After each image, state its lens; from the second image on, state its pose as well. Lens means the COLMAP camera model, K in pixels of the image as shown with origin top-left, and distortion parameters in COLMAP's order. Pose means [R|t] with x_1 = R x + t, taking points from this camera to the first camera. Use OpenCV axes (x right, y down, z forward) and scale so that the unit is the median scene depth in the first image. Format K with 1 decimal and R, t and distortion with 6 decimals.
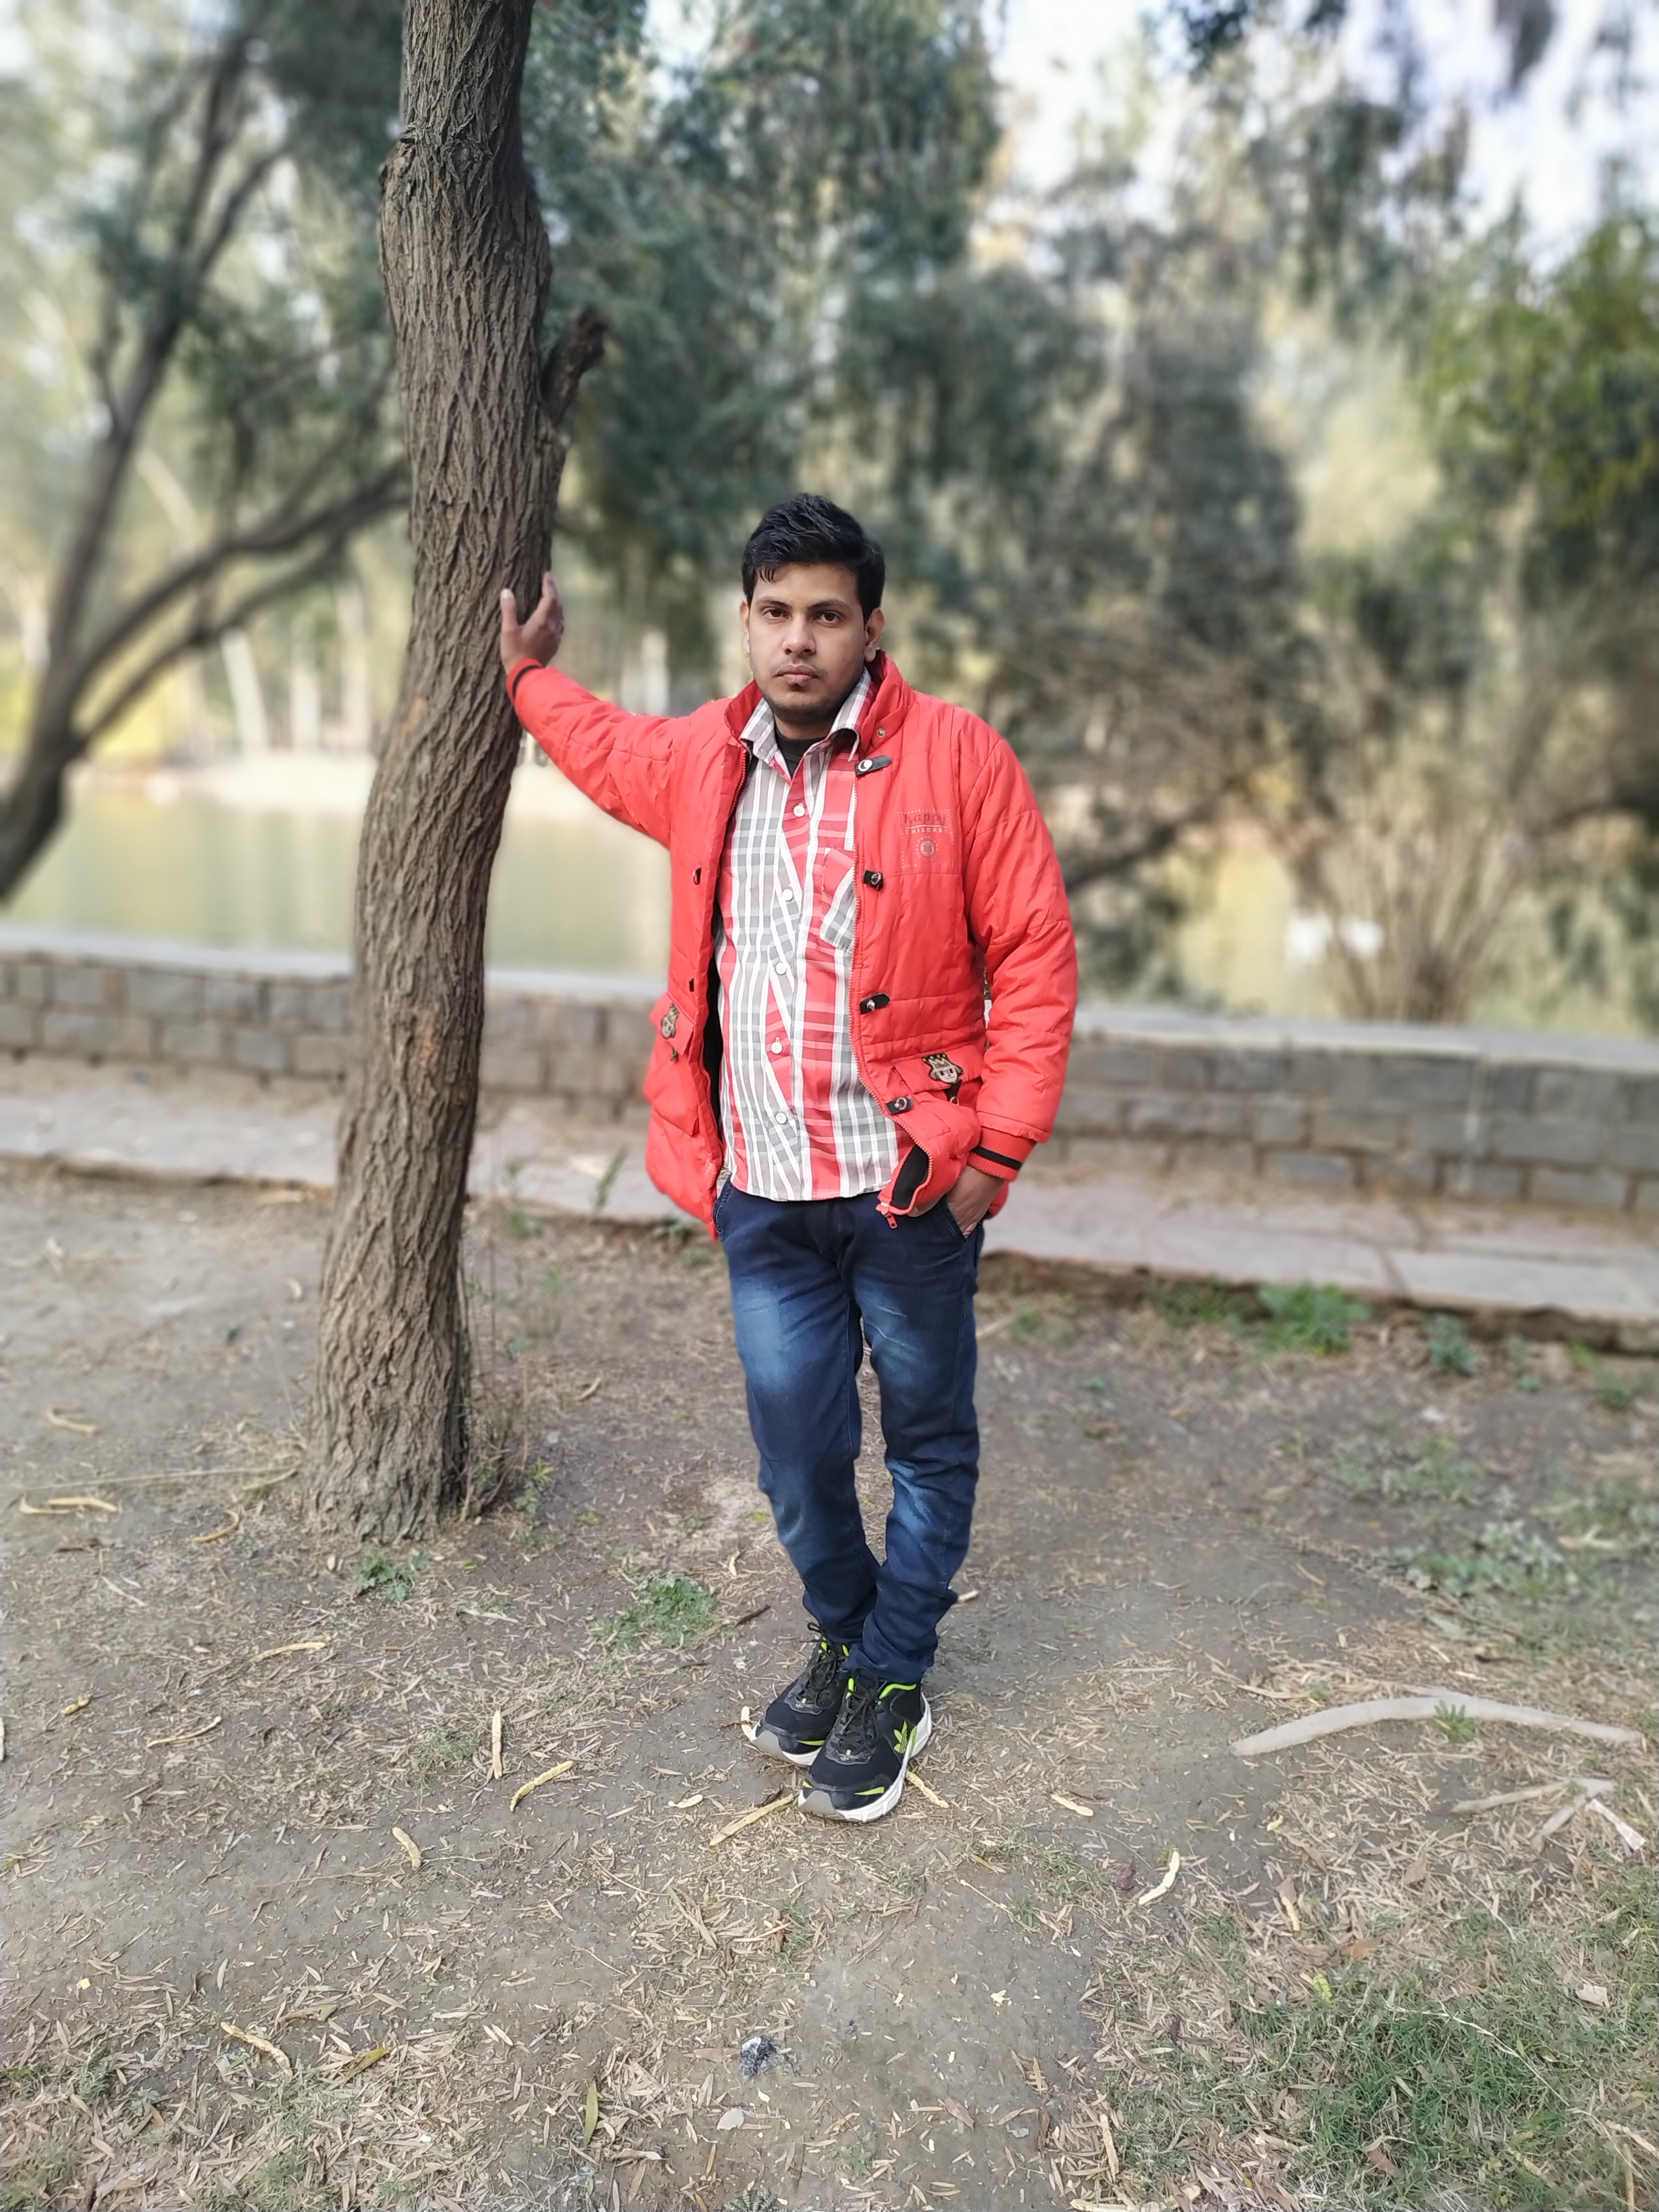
lens RADIAL K [[1638.0, 0, 831.3], [0, 1638.0, 1100.6], [0, 0, 1]] dist [-0.009671, -0.007005]
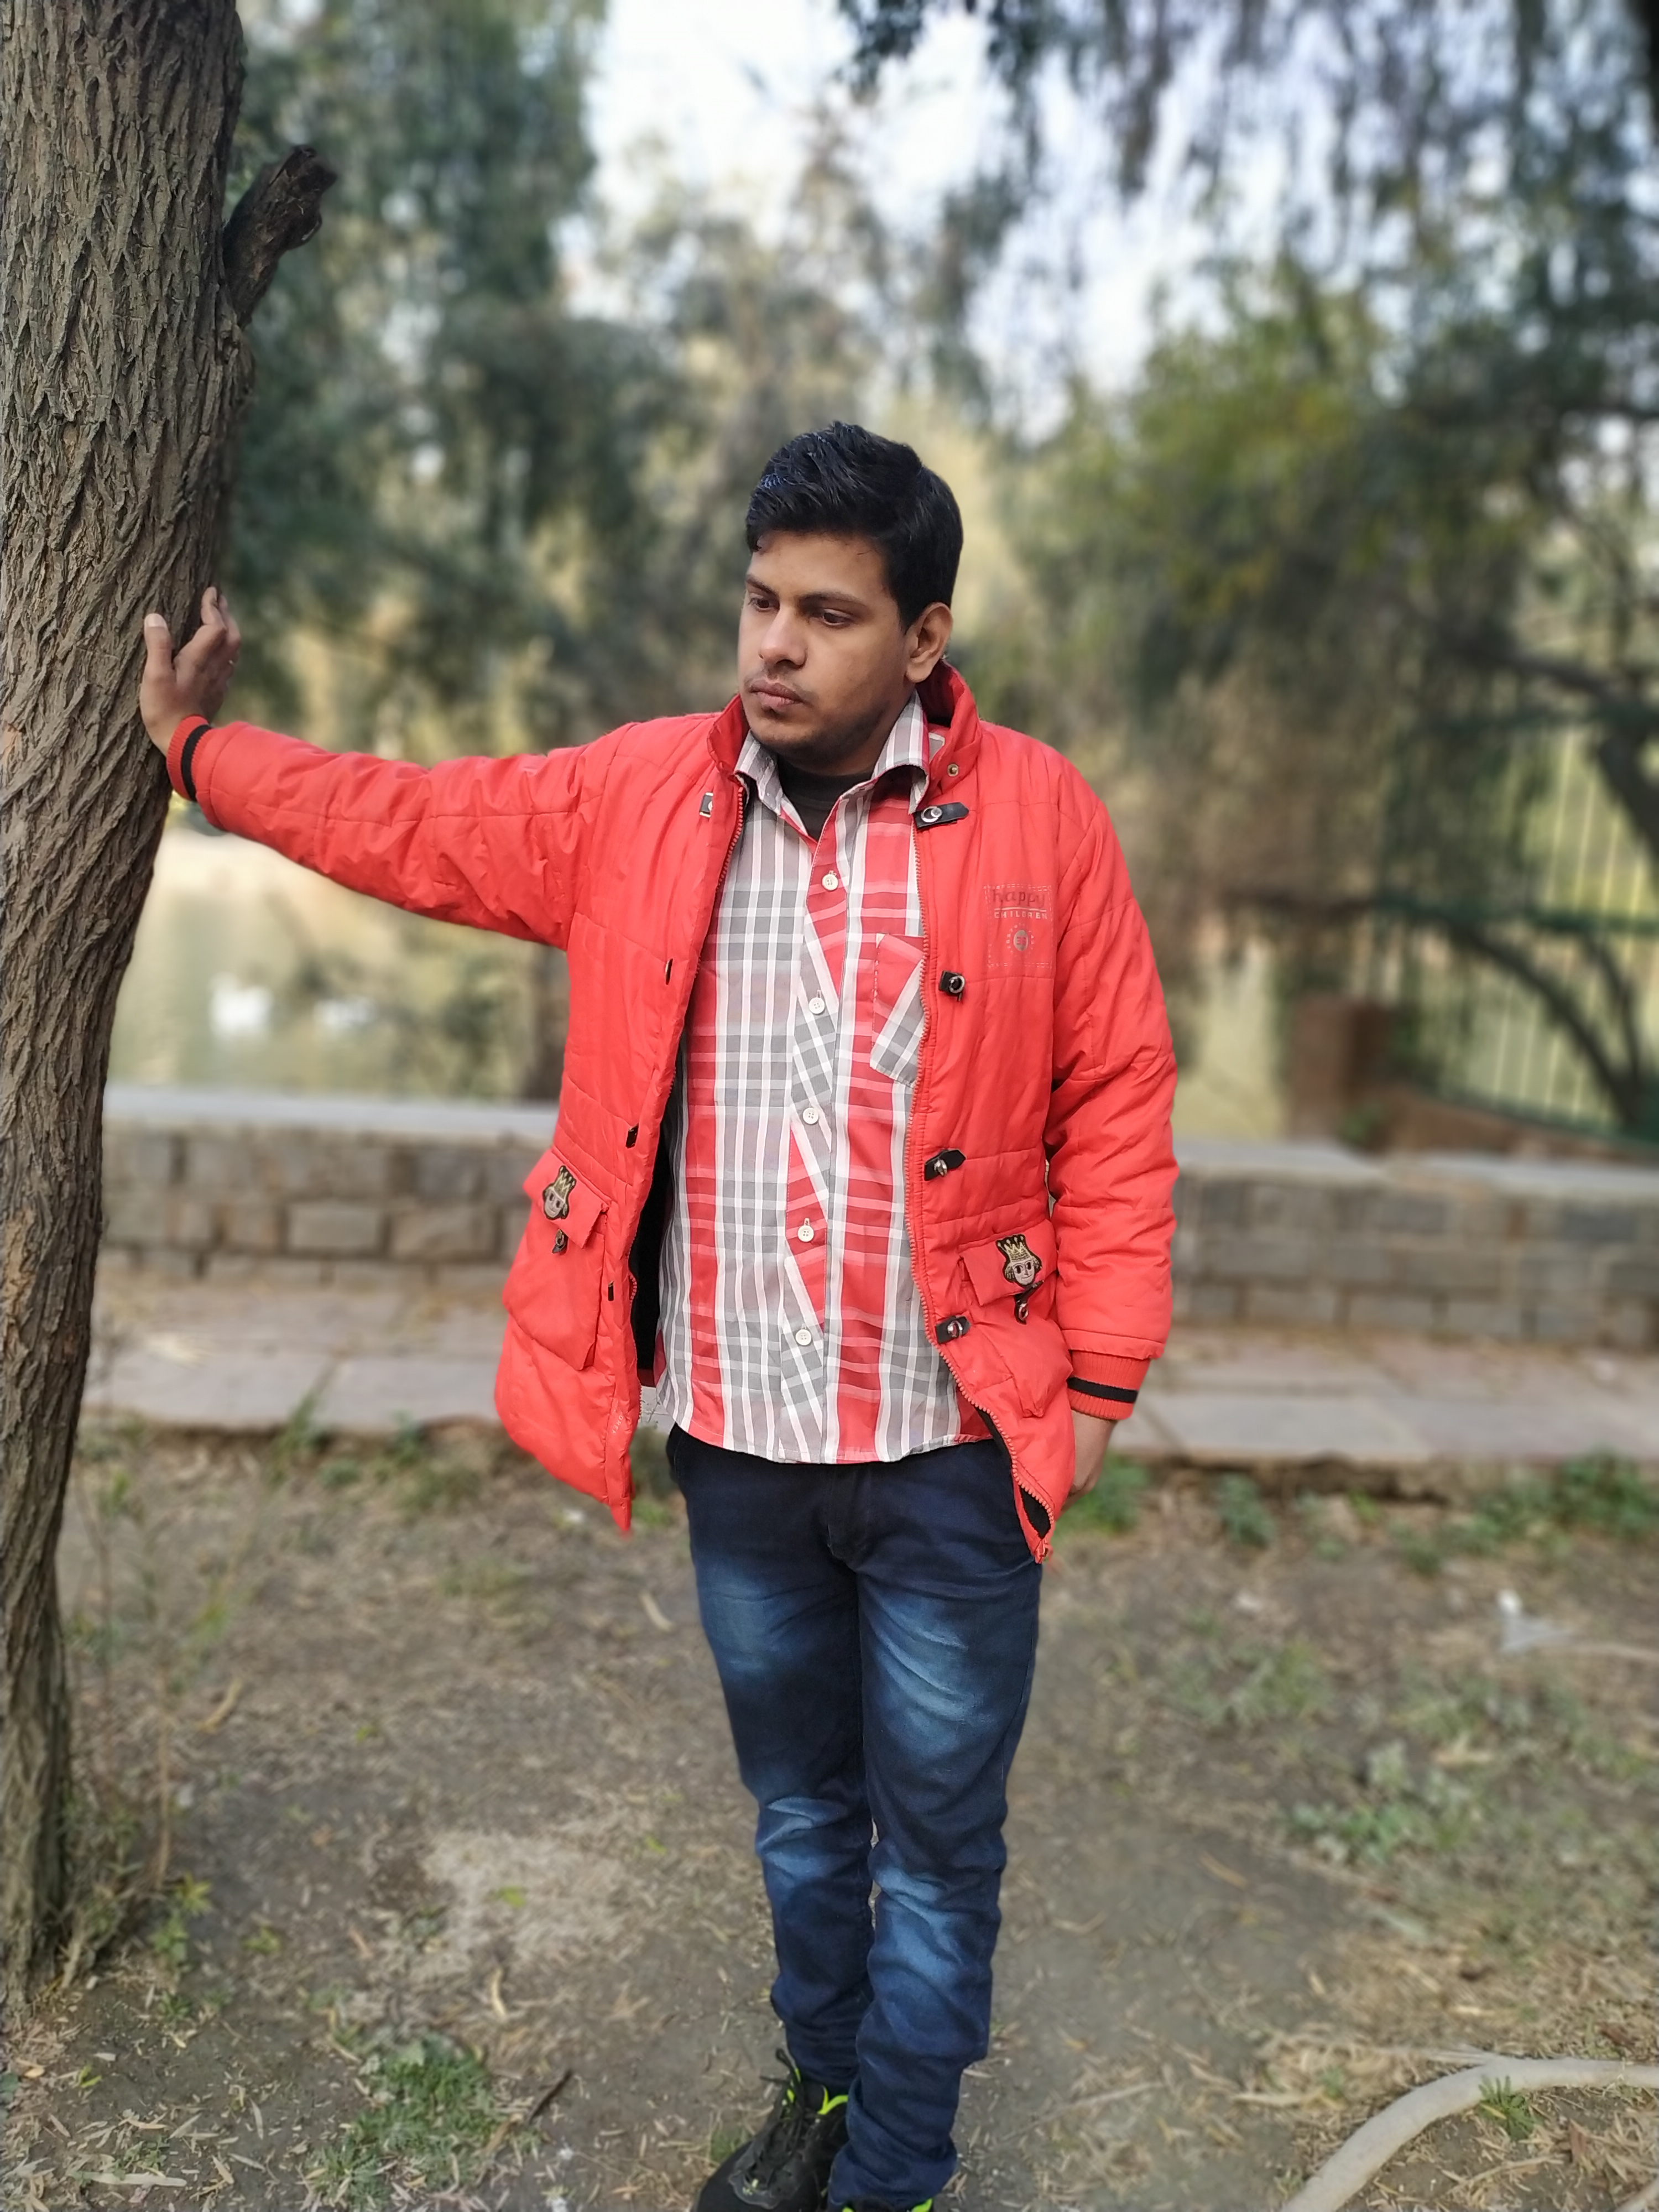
lens RADIAL K [[1638.0, 0, 834.7], [0, 1638.0, 1093.6], [0, 0, 1]] dist [-0.009671, -0.007005]
pose [[0.958159, -0.017538, 0.285700, -0.110683], [0.031184, 0.998576, -0.043286, -0.060715], [-0.284534, 0.050384, 0.957341, 0.274995]]
